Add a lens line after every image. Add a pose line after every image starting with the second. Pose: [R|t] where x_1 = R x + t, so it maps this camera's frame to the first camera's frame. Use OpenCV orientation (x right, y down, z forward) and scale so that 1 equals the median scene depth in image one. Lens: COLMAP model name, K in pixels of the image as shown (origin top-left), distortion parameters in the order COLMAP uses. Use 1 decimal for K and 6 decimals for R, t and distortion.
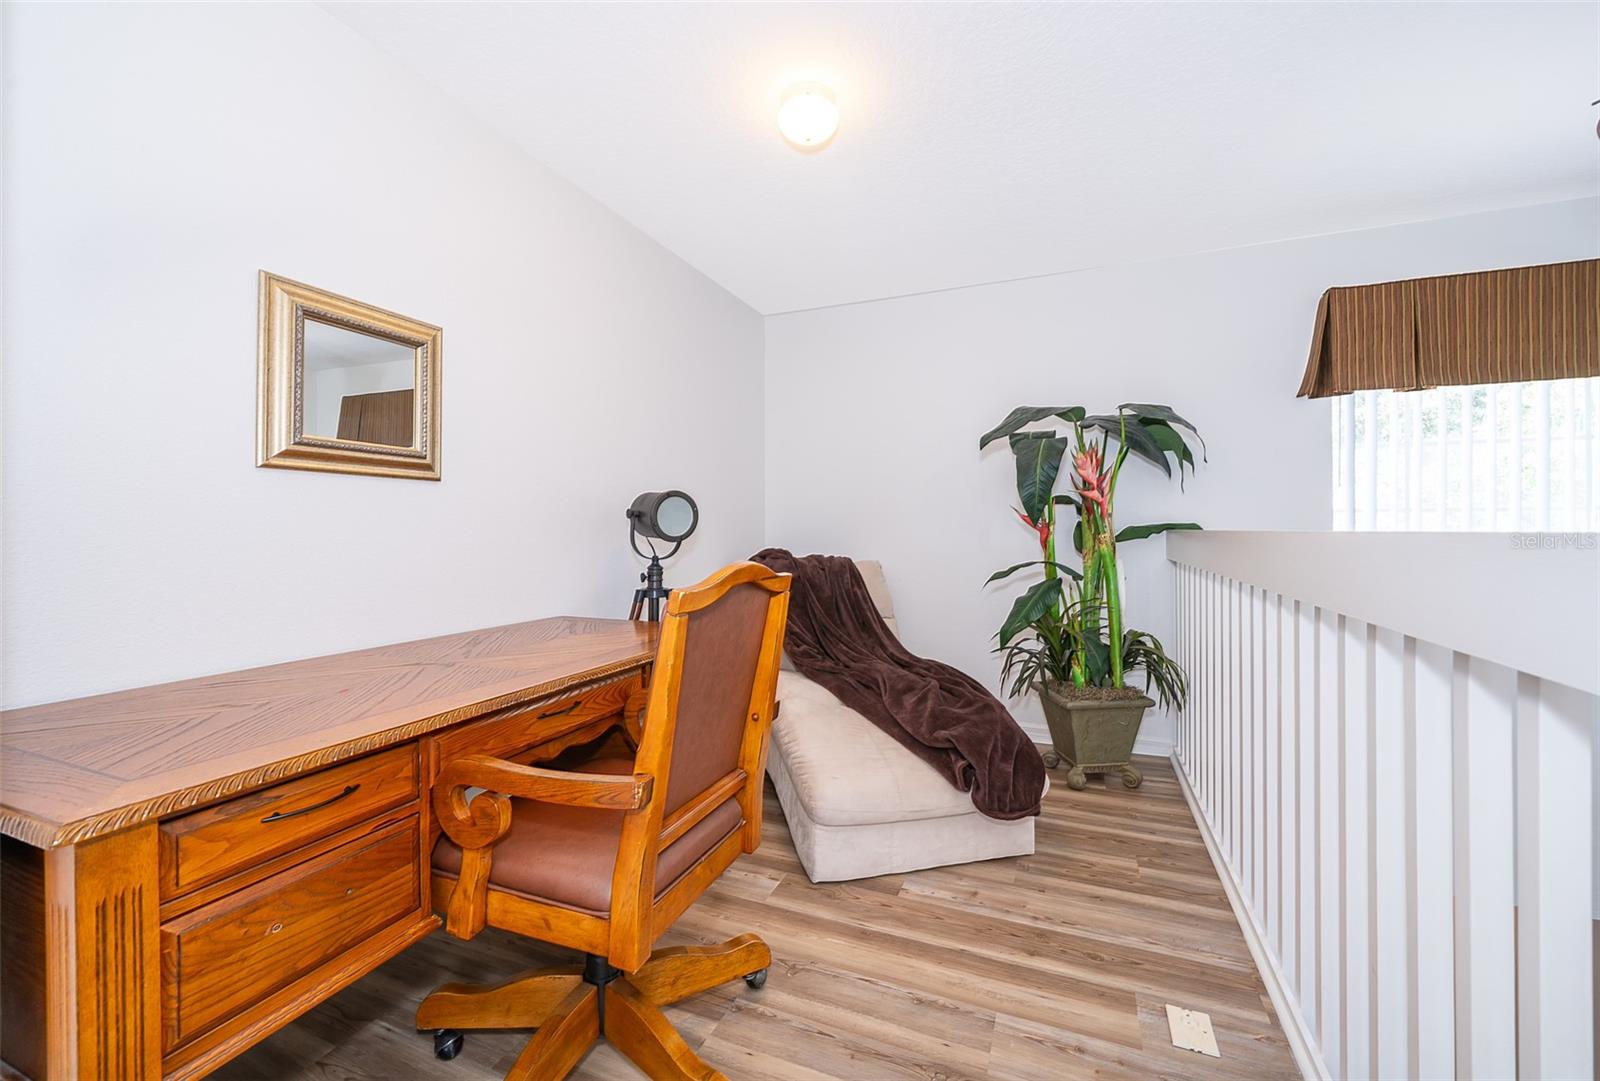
lens RADIAL K [[667.3, 0, 775.4], [0, 667.3, 525.8], [0, 0, 1]] dist [-0.000546, -0.000176]
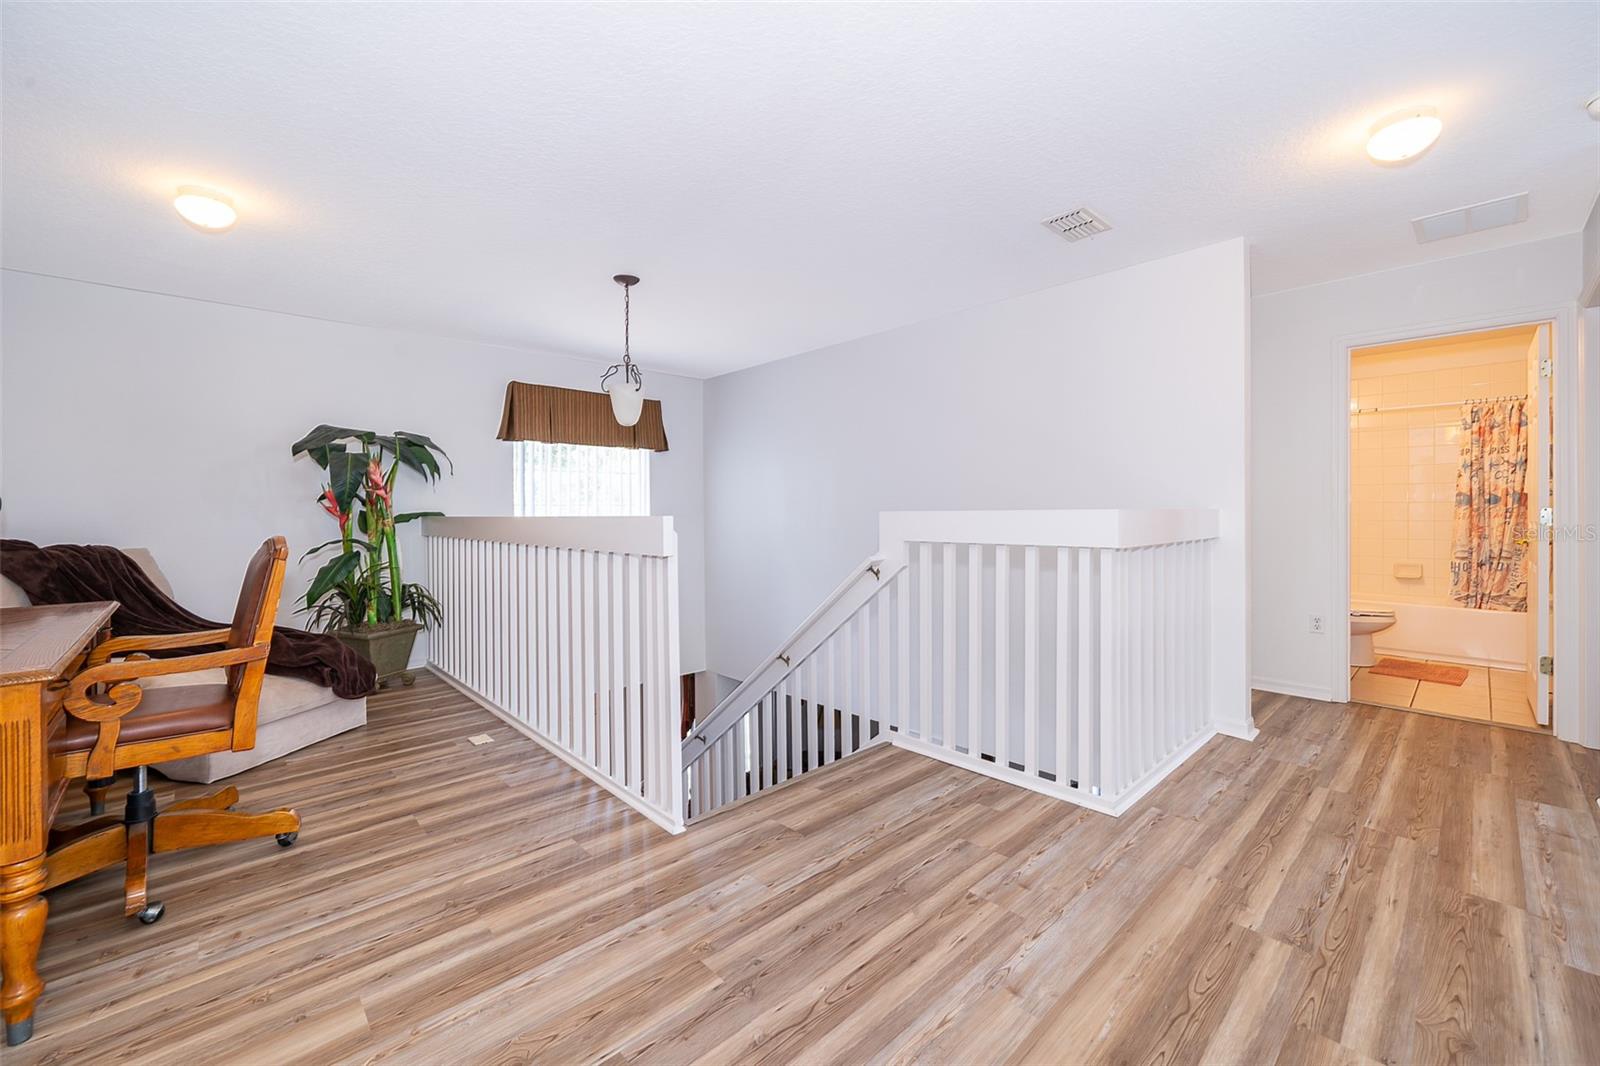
lens RADIAL K [[633.5, 0, 802.4], [0, 633.5, 513.4], [0, 0, 1]] dist [-0.000157, 0.000001]
pose [[0.400355, -0.001123, 0.916359, -0.424007], [-0.001160, 0.999998, 0.001733, -0.004646], [-0.916359, -0.001757, 0.400353, -0.400222]]
